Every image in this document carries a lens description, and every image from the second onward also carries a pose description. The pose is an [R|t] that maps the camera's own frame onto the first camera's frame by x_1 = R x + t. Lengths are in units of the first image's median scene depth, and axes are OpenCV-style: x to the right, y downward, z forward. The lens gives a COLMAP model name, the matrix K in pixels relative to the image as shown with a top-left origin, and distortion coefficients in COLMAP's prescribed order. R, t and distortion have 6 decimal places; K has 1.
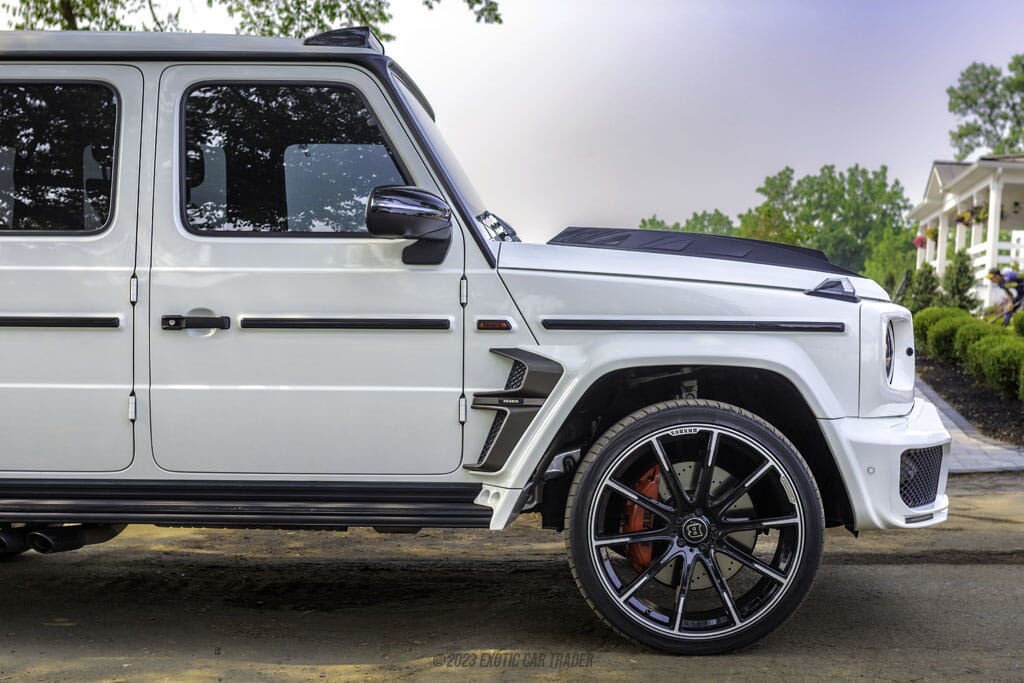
lens RADIAL K [[1539.4, 0, 510.9], [0, 1539.4, 334.9], [0, 0, 1]] dist [0.026758, -0.011141]
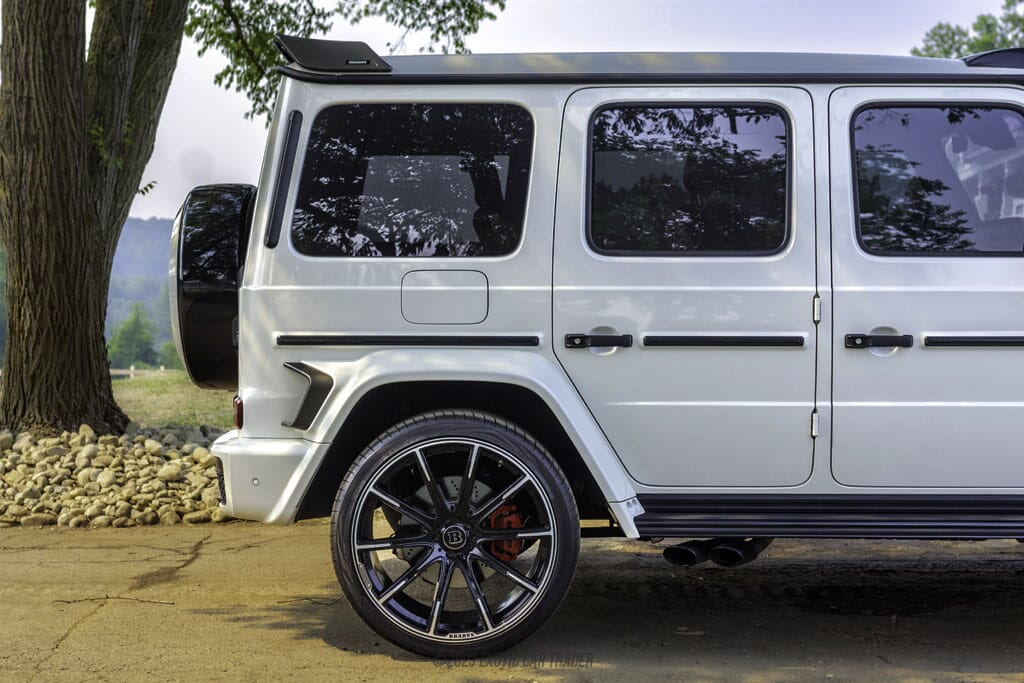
lens RADIAL K [[1579.6, 0, 456.0], [0, 1579.6, 345.2], [0, 0, 1]] dist [0.013329, 0.056337]
pose [[0.999561, -0.006206, 0.028963, -0.385073], [0.005355, 0.999554, 0.029364, -0.028060], [-0.029133, -0.029196, 0.999149, -0.029859]]
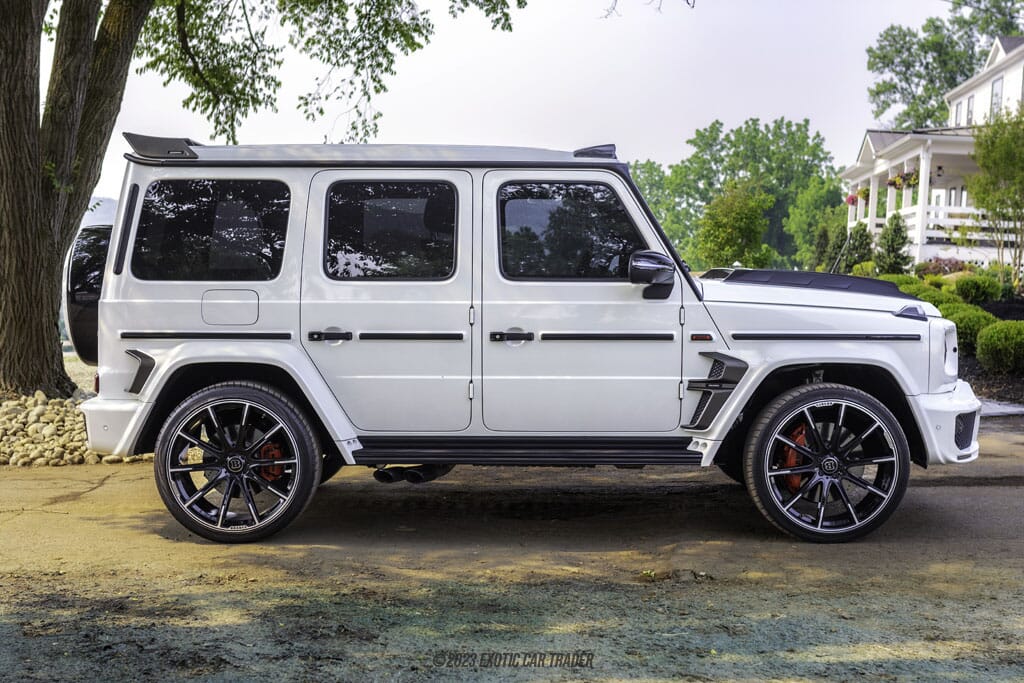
lens RADIAL K [[1494.3, 0, 492.2], [0, 1494.3, 326.9], [0, 0, 1]] dist [0.013075, 0.077879]
pose [[0.999178, -0.005118, 0.040213, -0.213613], [0.003644, 0.999322, 0.036636, -0.055019], [-0.040373, -0.036459, 0.998519, -0.388819]]
